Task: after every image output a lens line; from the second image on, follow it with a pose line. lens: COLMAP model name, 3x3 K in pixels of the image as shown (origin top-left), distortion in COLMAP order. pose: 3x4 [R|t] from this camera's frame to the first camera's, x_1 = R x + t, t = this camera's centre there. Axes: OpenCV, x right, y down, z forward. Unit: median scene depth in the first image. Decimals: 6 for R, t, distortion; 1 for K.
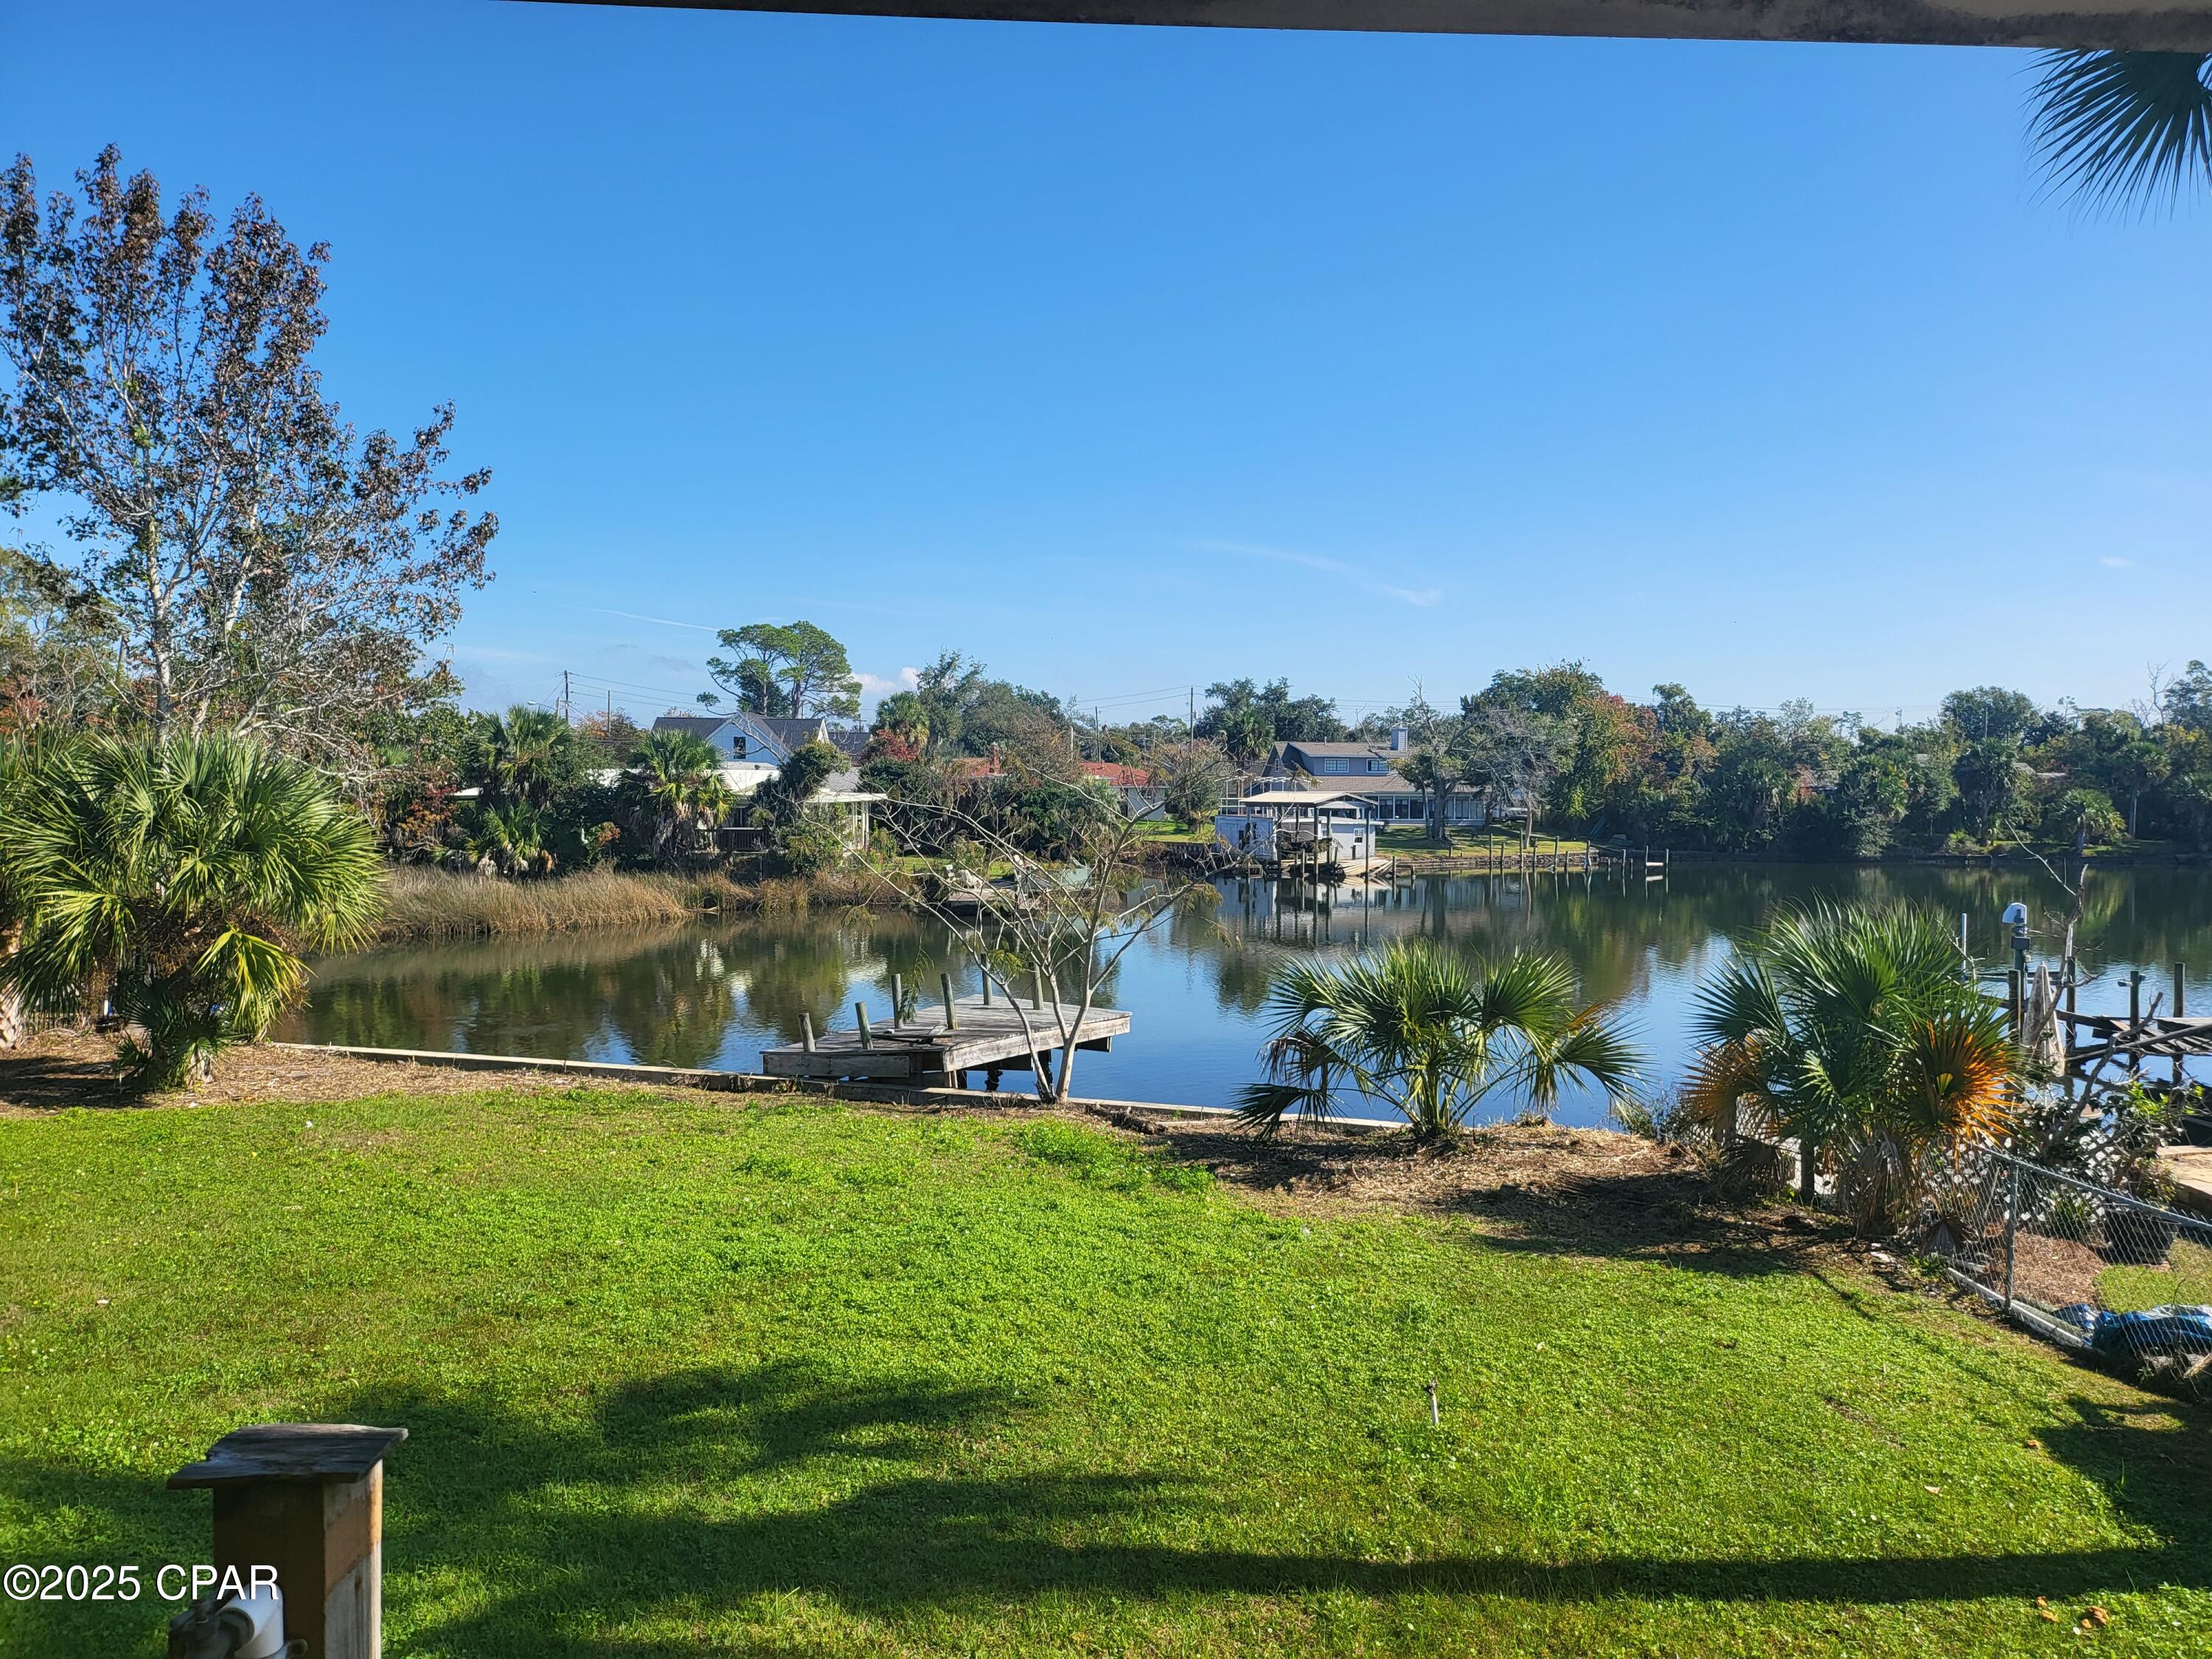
lens RADIAL K [[1543.5, 0, 1136.3], [0, 1543.5, 823.1], [0, 0, 1]] dist [0.064748, -0.069552]
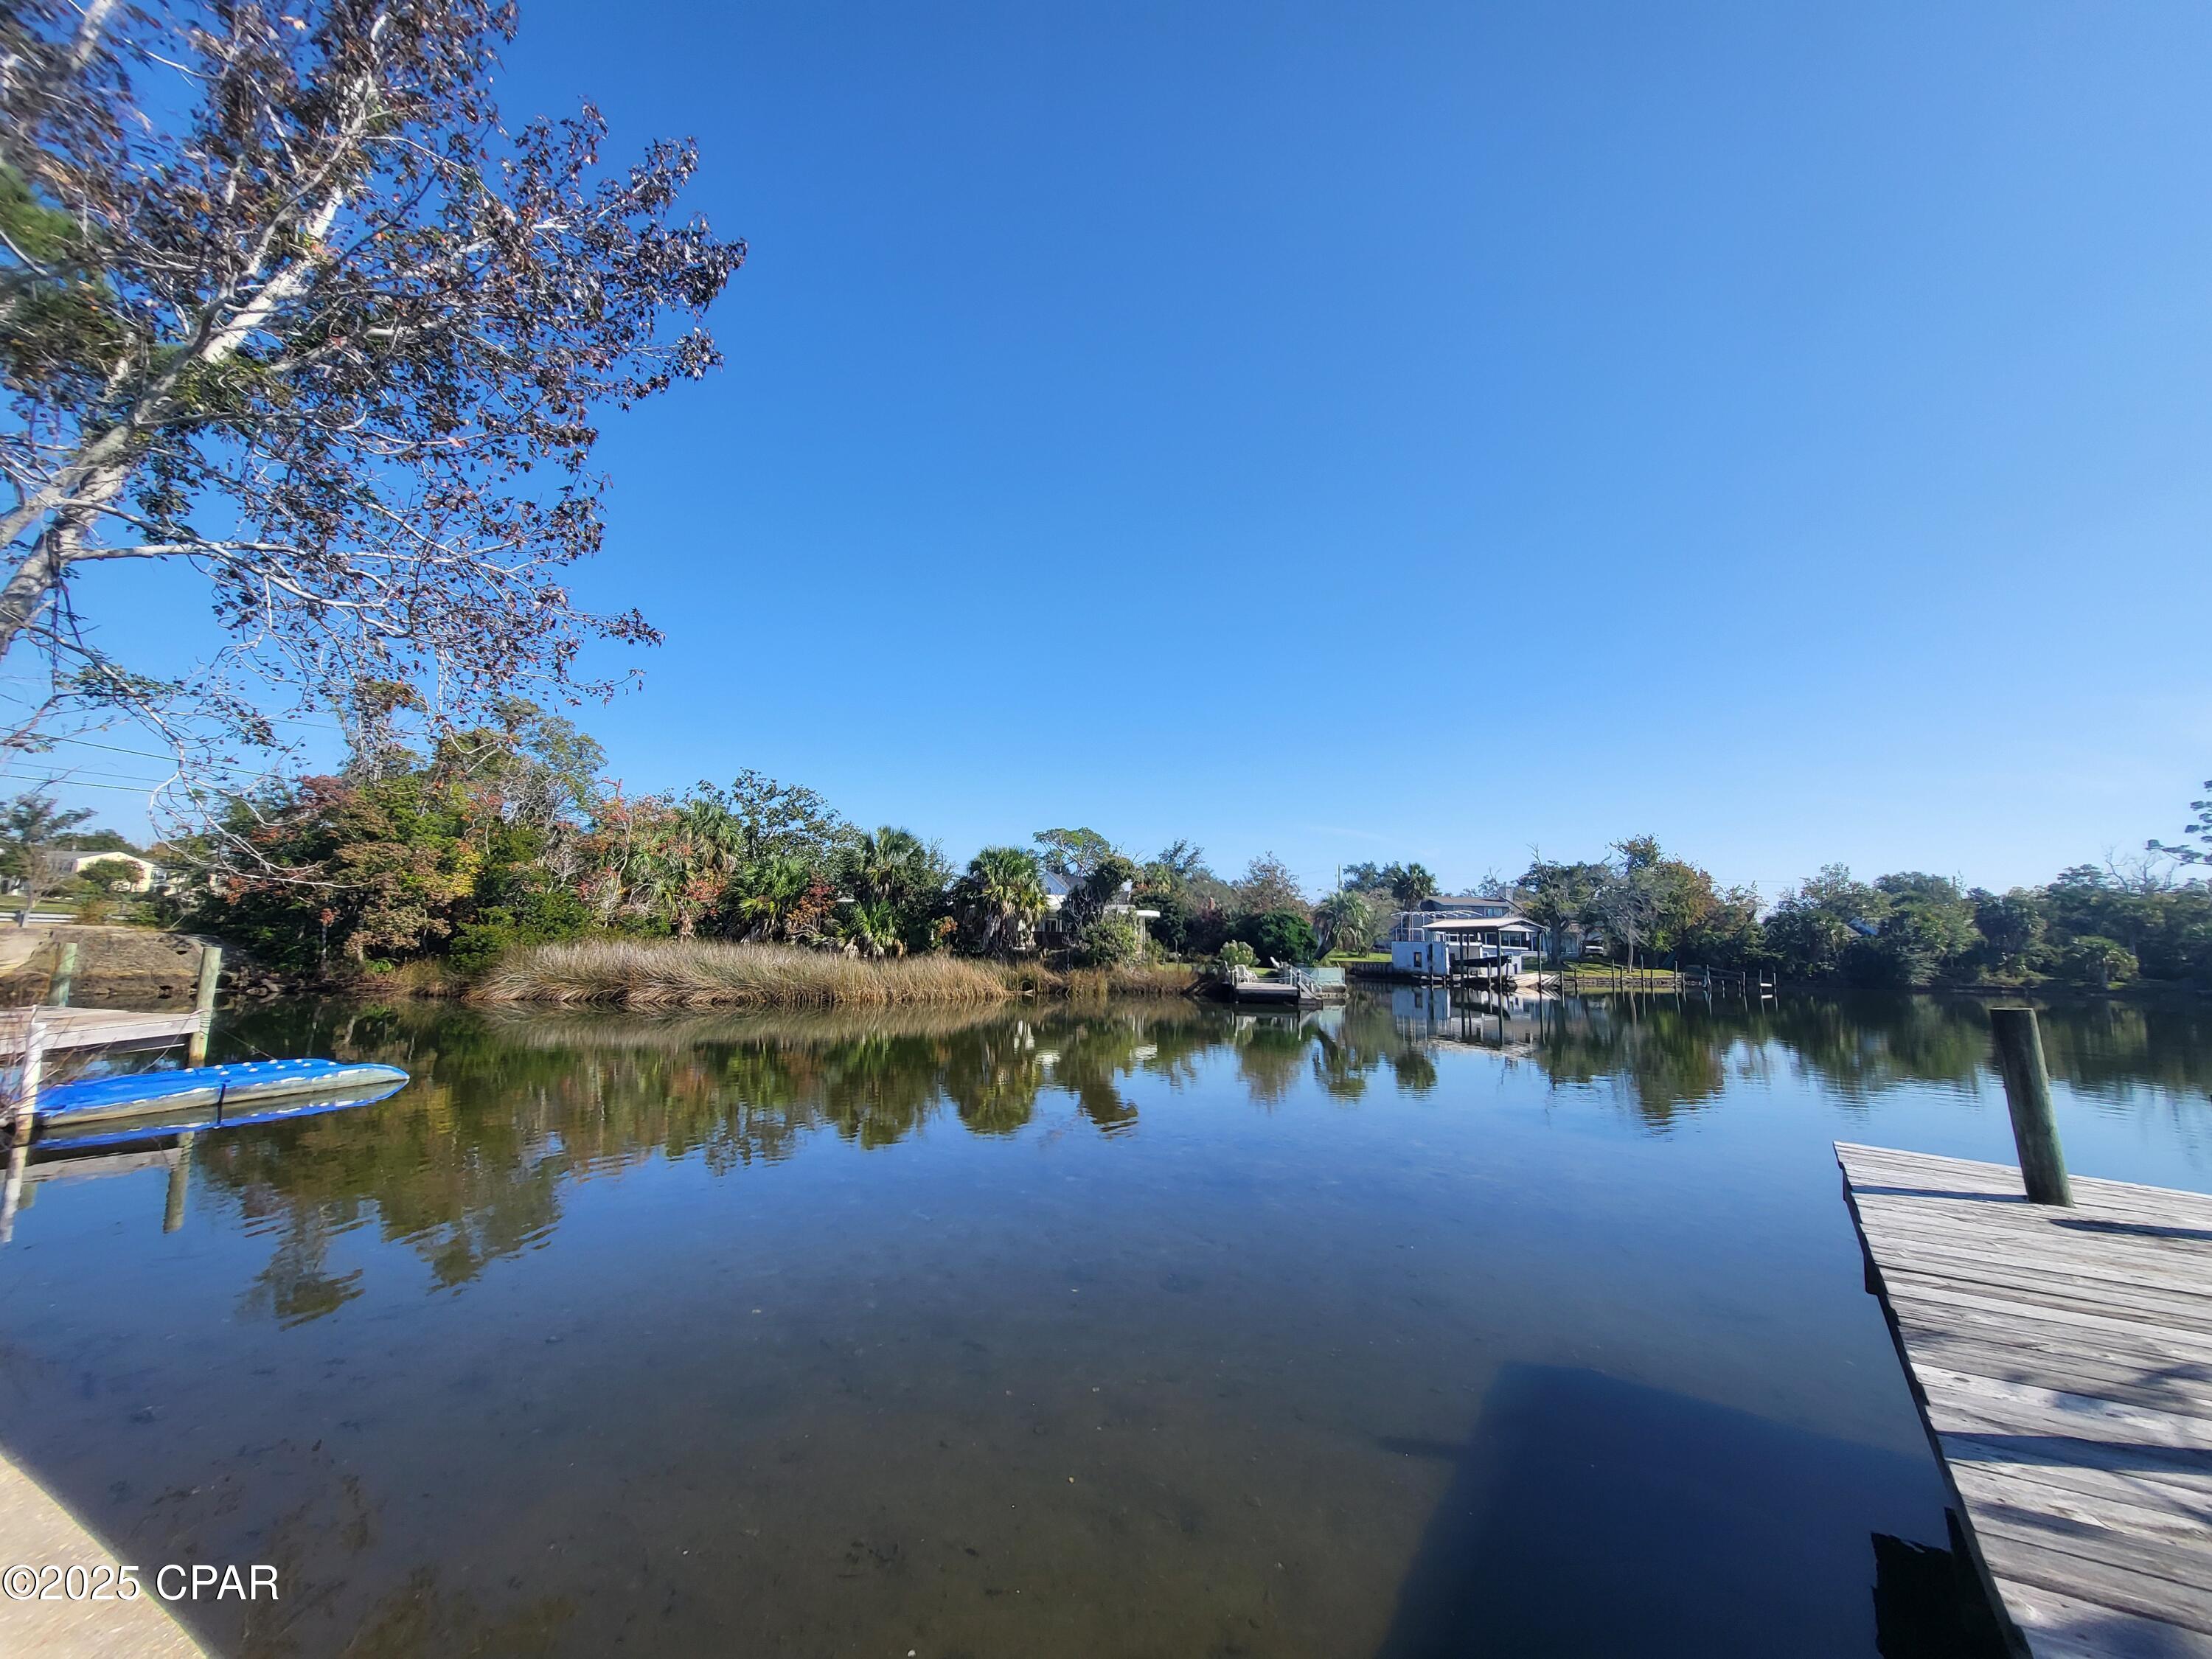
lens RADIAL K [[870.9, 0, 1117.2], [0, 870.9, 838.9], [0, 0, 1]] dist [-0.002476, 0.000535]
pose [[0.986922, -0.003246, -0.161167, -0.098277], [-0.020363, 0.989278, -0.144620, 0.033741], [0.159908, 0.146010, 0.976274, 0.341097]]
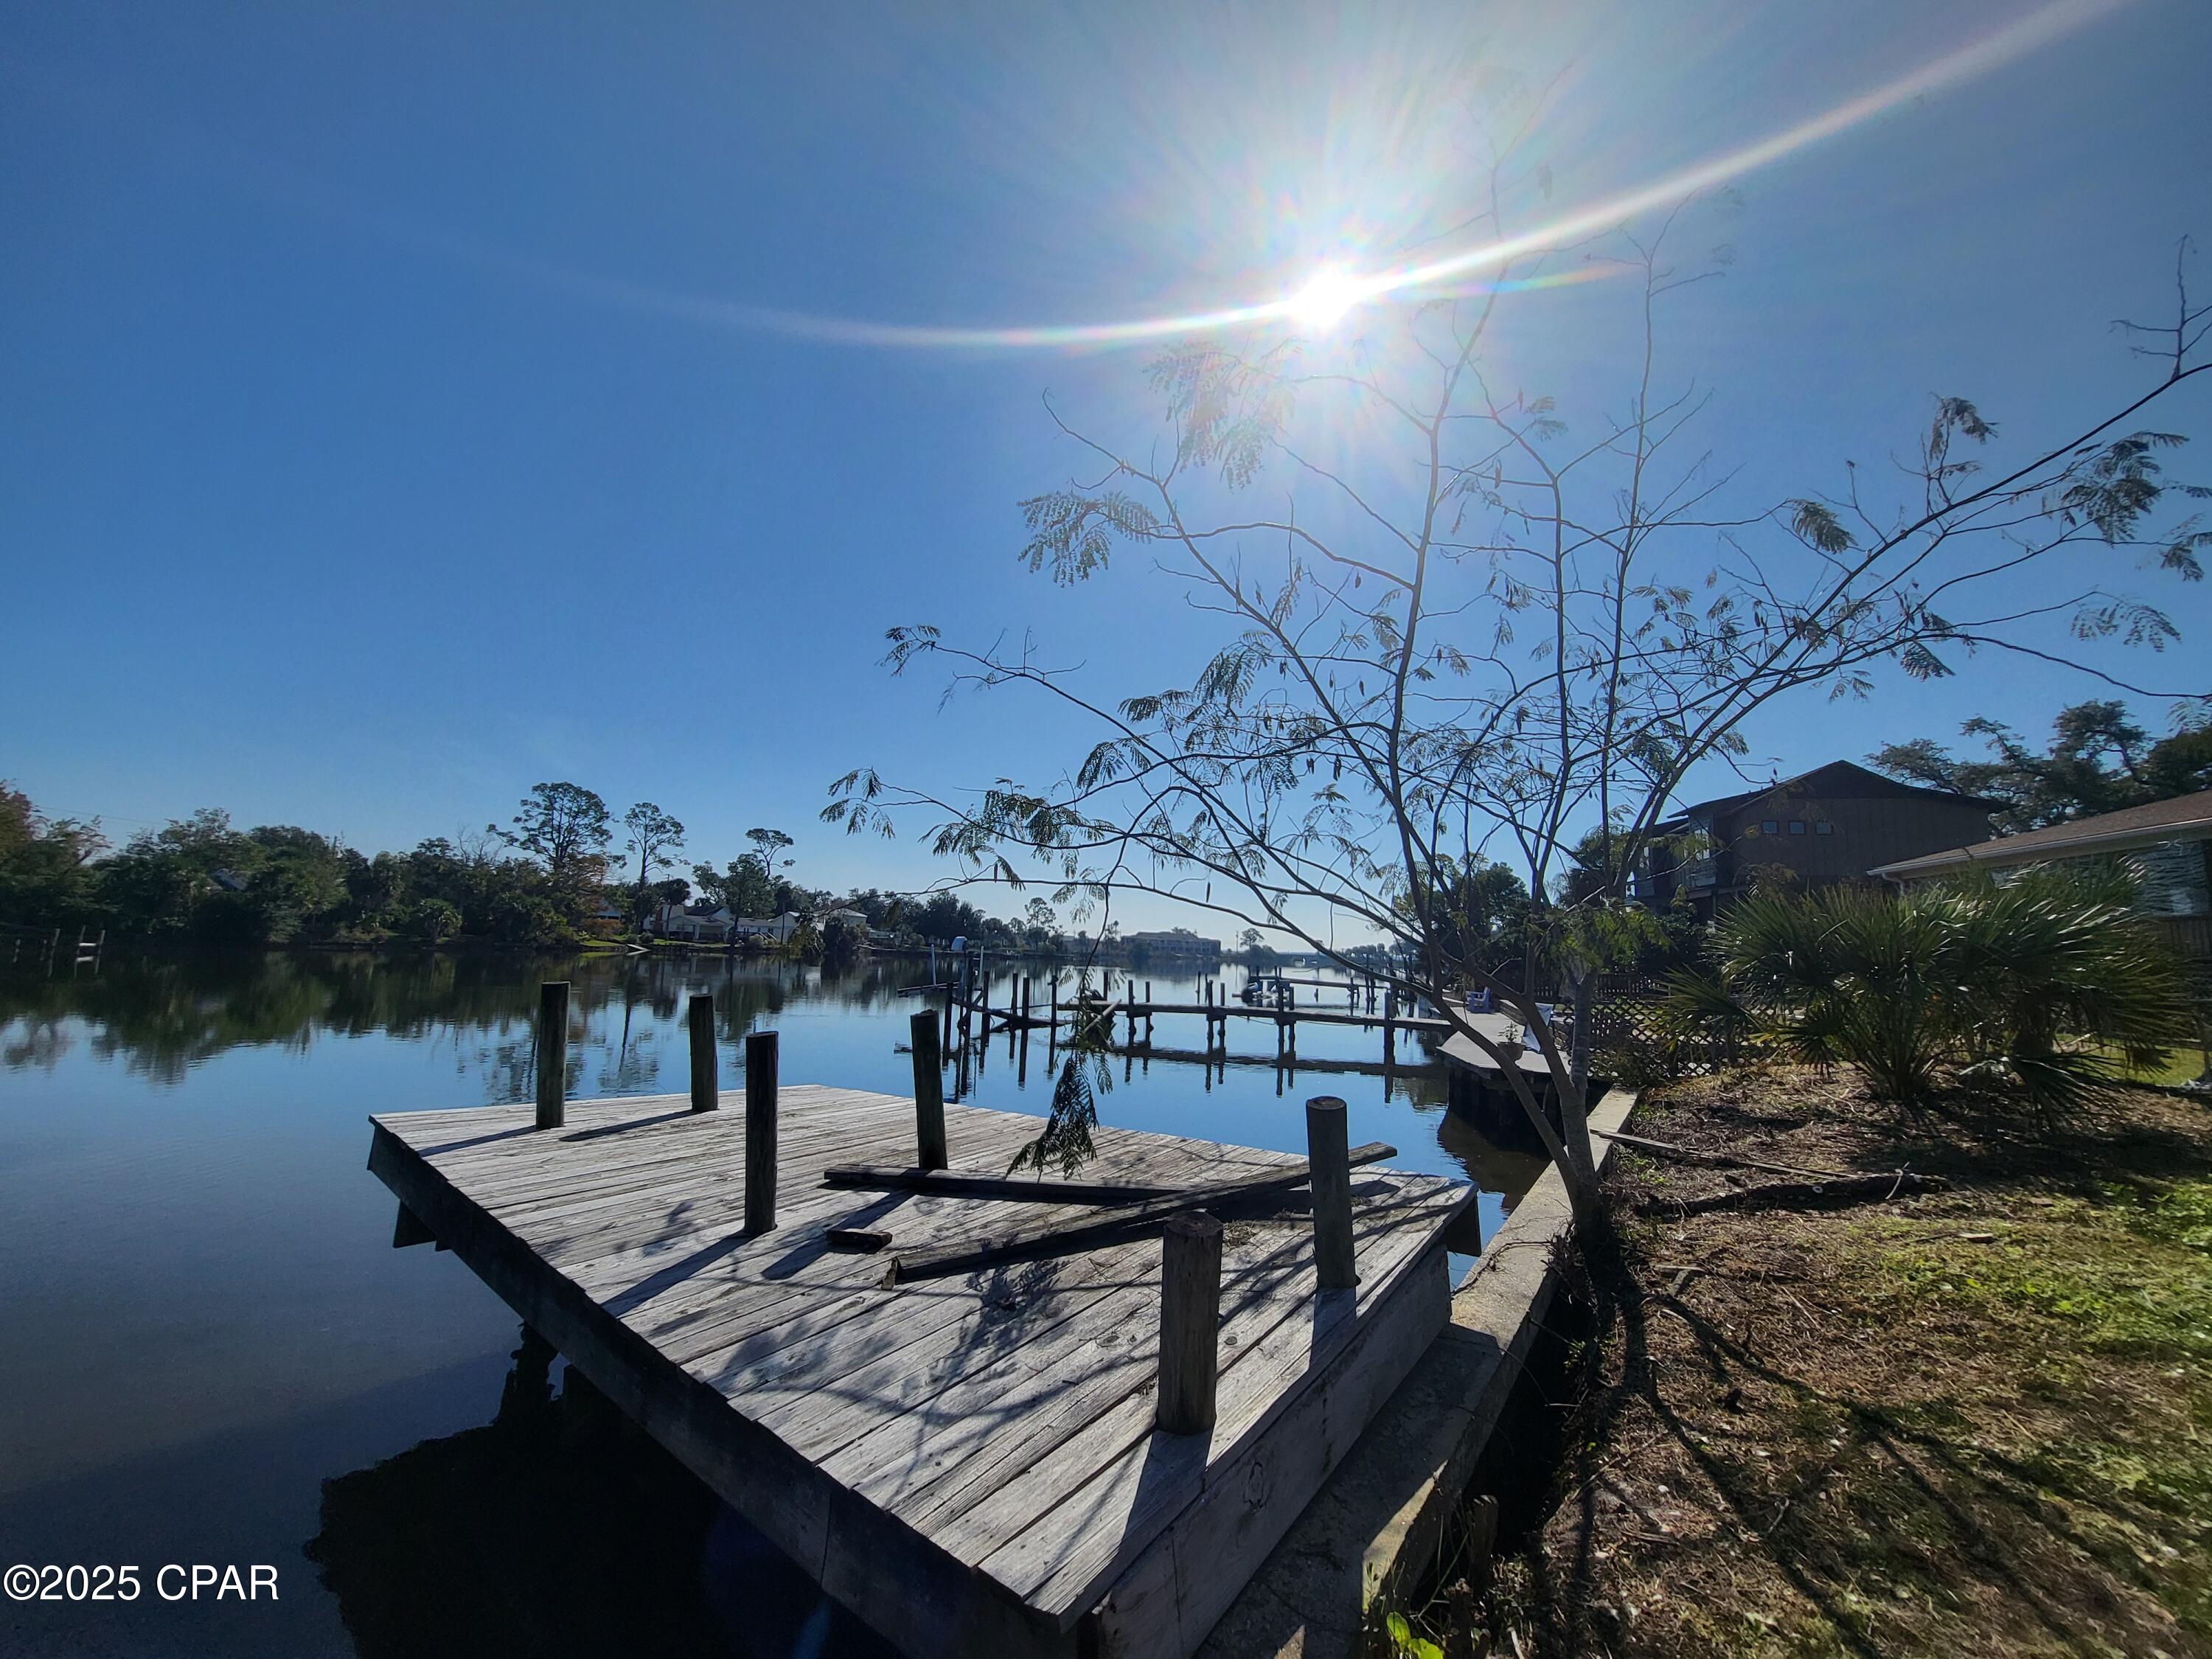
lens RADIAL K [[870.9, 0, 1120.8], [0, 870.9, 838.3], [0, 0, 1]] dist [-0.002476, 0.000535]
pose [[0.214652, 0.125246, 0.968627, -0.115528], [-0.012423, 0.992014, -0.125517, 0.031452], [-0.976612, 0.014910, 0.214494, 0.344598]]
